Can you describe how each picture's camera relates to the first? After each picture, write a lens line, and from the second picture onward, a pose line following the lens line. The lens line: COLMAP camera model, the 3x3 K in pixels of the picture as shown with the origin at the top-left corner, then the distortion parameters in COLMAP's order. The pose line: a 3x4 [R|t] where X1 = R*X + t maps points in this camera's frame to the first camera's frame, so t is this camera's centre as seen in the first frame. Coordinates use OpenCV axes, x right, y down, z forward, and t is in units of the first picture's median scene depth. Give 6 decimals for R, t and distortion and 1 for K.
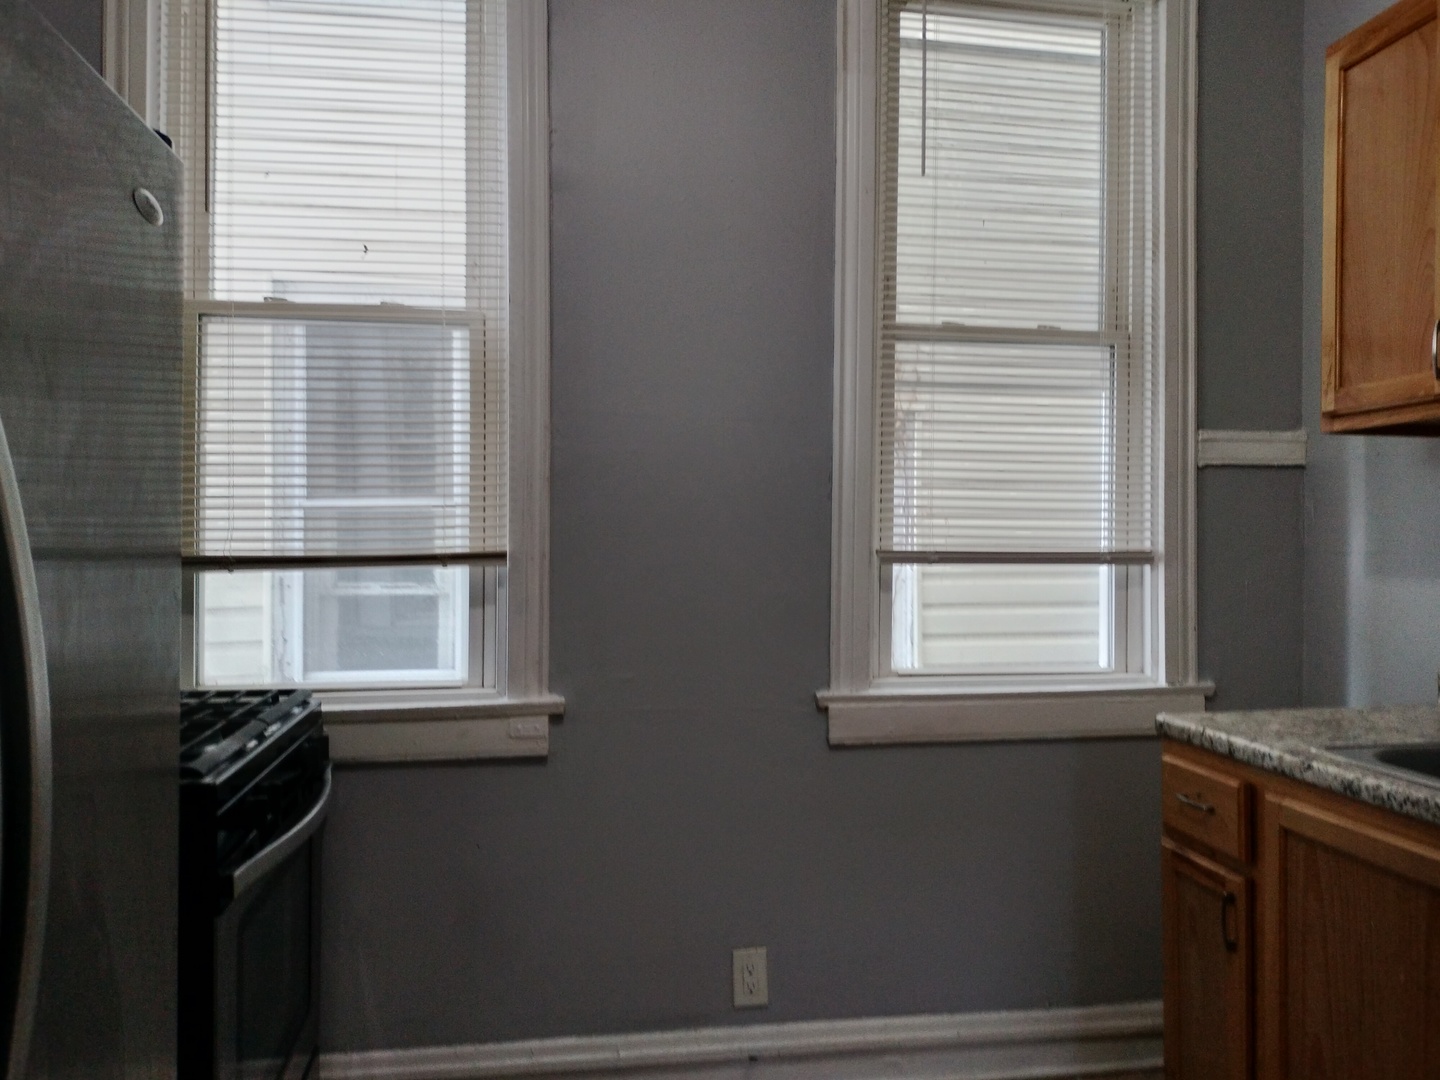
lens RADIAL K [[1082.5, 0, 713.3], [0, 1082.5, 535.3], [0, 0, 1]] dist [0.050794, -0.052952]
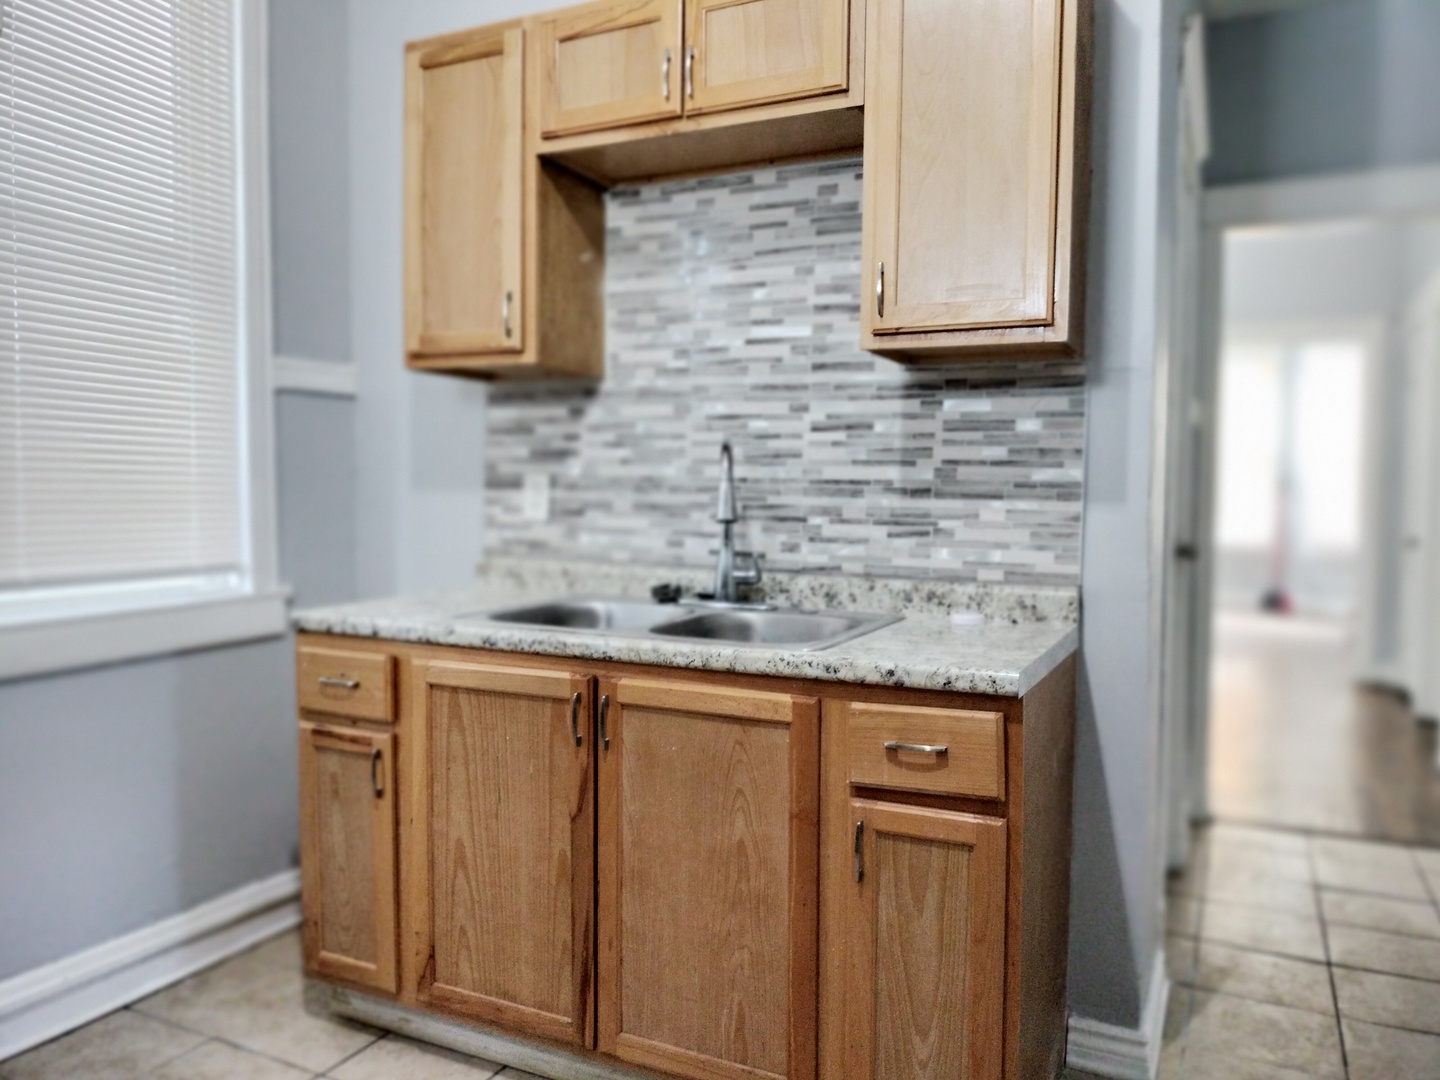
lens RADIAL K [[1068.8, 0, 713.8], [0, 1068.8, 537.6], [0, 0, 1]] dist [0.078420, -0.079729]
pose [[0.568777, -0.029236, 0.821972, -0.276583], [-0.016427, 0.998765, 0.046891, 0.036994], [-0.822328, -0.040173, 0.567594, 0.048330]]
